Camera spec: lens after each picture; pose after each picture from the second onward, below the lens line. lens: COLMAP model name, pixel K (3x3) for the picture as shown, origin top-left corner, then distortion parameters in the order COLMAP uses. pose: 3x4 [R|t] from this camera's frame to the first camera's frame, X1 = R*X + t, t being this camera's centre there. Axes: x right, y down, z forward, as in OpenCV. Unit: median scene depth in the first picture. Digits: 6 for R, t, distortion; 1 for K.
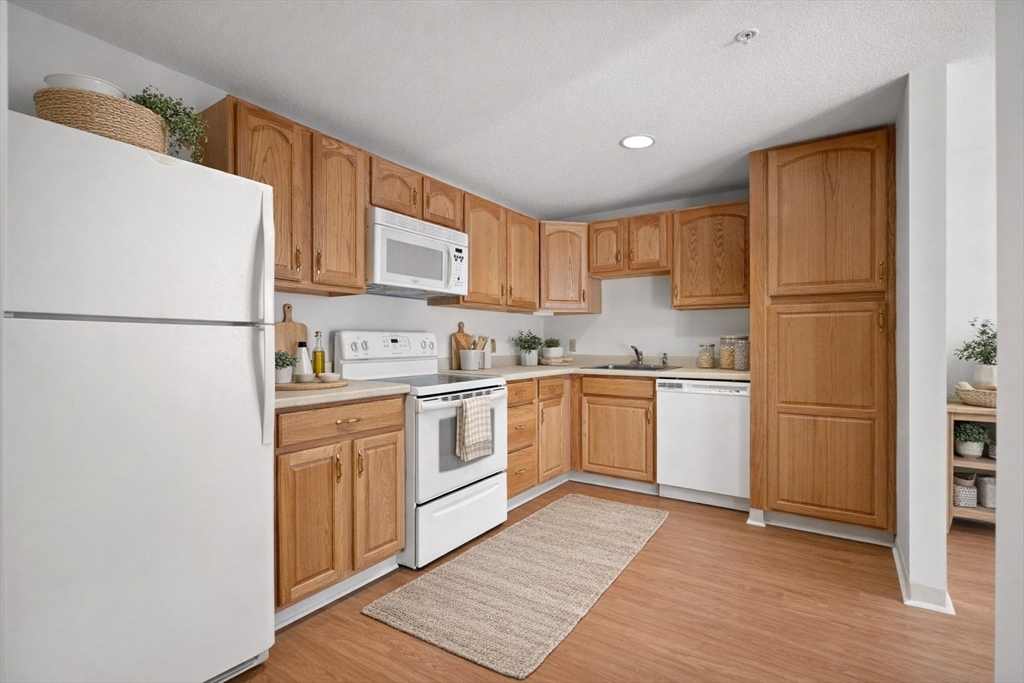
lens RADIAL K [[468.7, 0, 507.2], [0, 468.7, 340.5], [0, 0, 1]] dist [-0.002299, 0.001060]
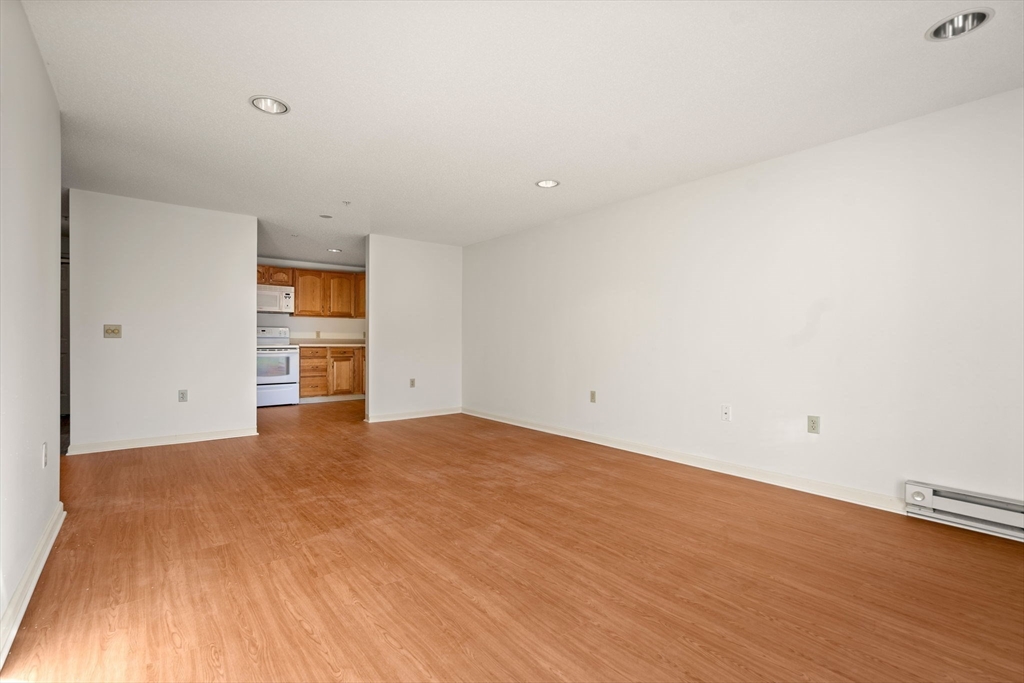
lens RADIAL K [[468.7, 0, 507.2], [0, 468.7, 340.5], [0, 0, 1]] dist [-0.002299, 0.001060]
pose [[0.954585, 0.005505, -0.297889, 1.812349], [-0.005504, 0.999984, 0.000840, 0.045284], [0.297889, 0.000838, 0.954600, -1.055126]]
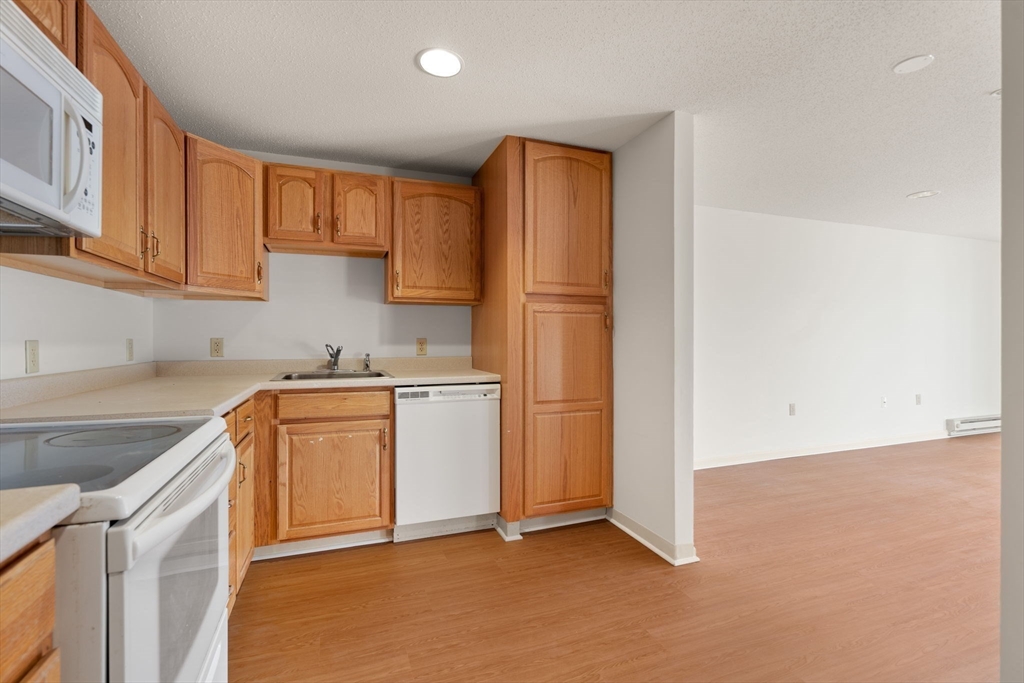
lens RADIAL K [[466.0, 0, 508.1], [0, 466.0, 340.0], [0, 0, 1]] dist [-0.003349, 0.000976]
pose [[0.573969, -0.003440, 0.818870, -0.235083], [0.002059, 0.999994, 0.002758, -0.001982], [-0.818875, 0.000103, 0.573972, 0.480236]]
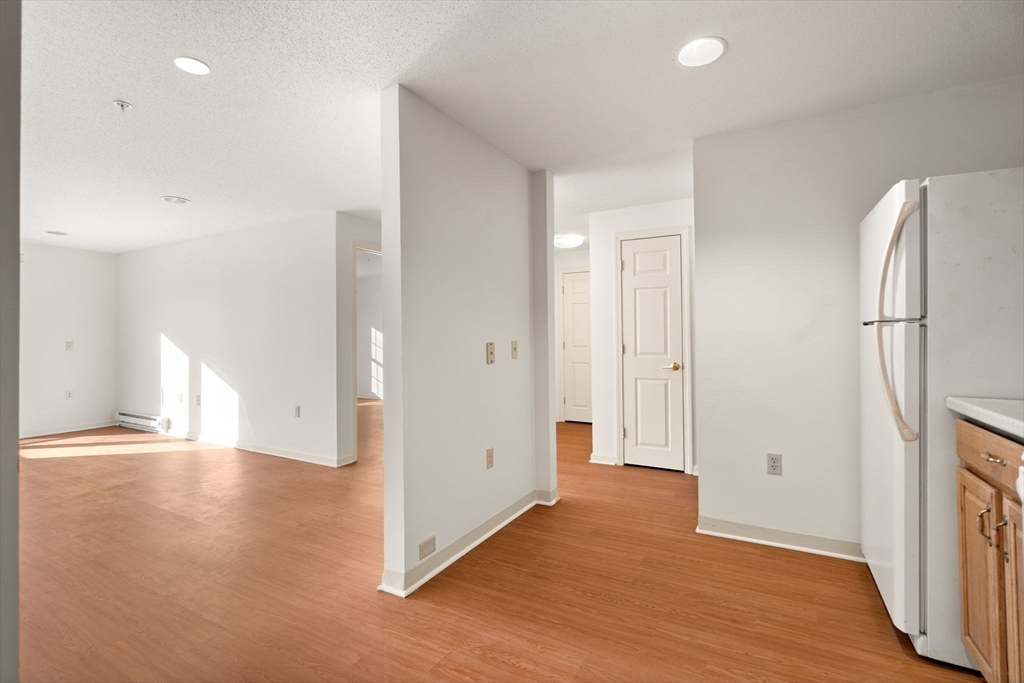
lens RADIAL K [[472.5, 0, 506.3], [0, 472.5, 332.6], [0, 0, 1]] dist [0.000546, 0.000653]
pose [[-0.996425, 0.004677, -0.084353, 0.269933], [0.005666, 0.999918, -0.011490, -0.000076], [0.084292, -0.011926, -0.996370, 1.111658]]
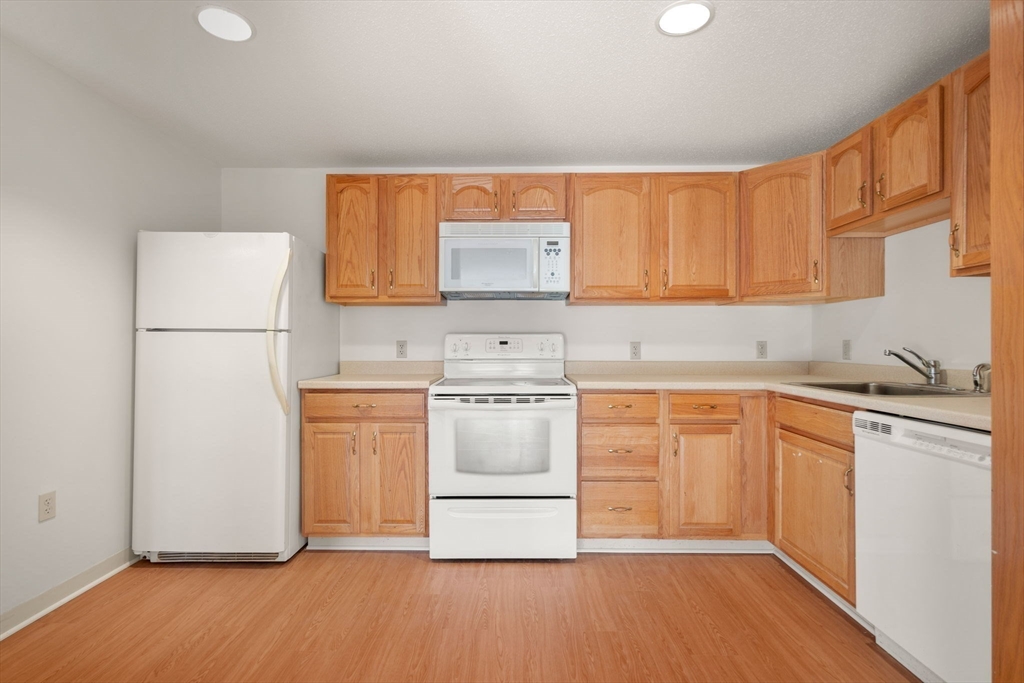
lens RADIAL K [[470.2, 0, 512.0], [0, 470.2, 341.5], [0, 0, 1]] dist [-0.002117, 0.000657]
pose [[0.558314, -0.003728, -0.829622, 0.635364], [-0.000525, 0.999988, -0.004847, 0.003610], [0.829630, 0.003141, 0.558305, 0.442973]]
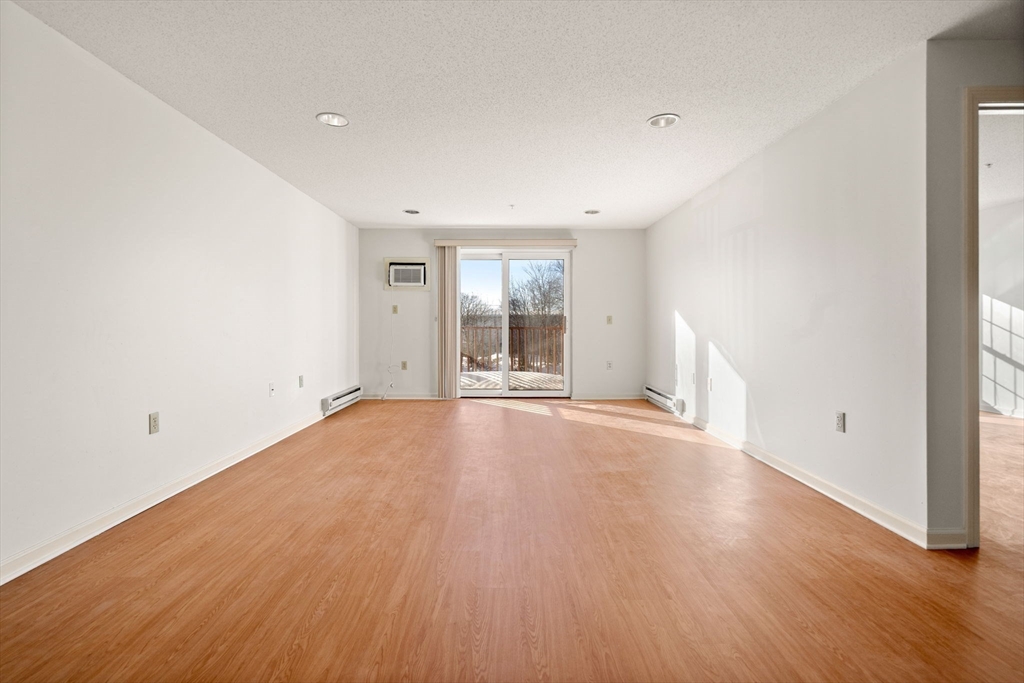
lens RADIAL K [[472.5, 0, 507.4], [0, 472.5, 323.7], [0, 0, 1]] dist [-0.001581, 0.000247]
pose [[-0.573039, 0.002765, 0.819524, 0.444329], [0.001036, 0.999996, -0.002650, 0.047402], [-0.819528, -0.000669, -0.573039, 0.557791]]
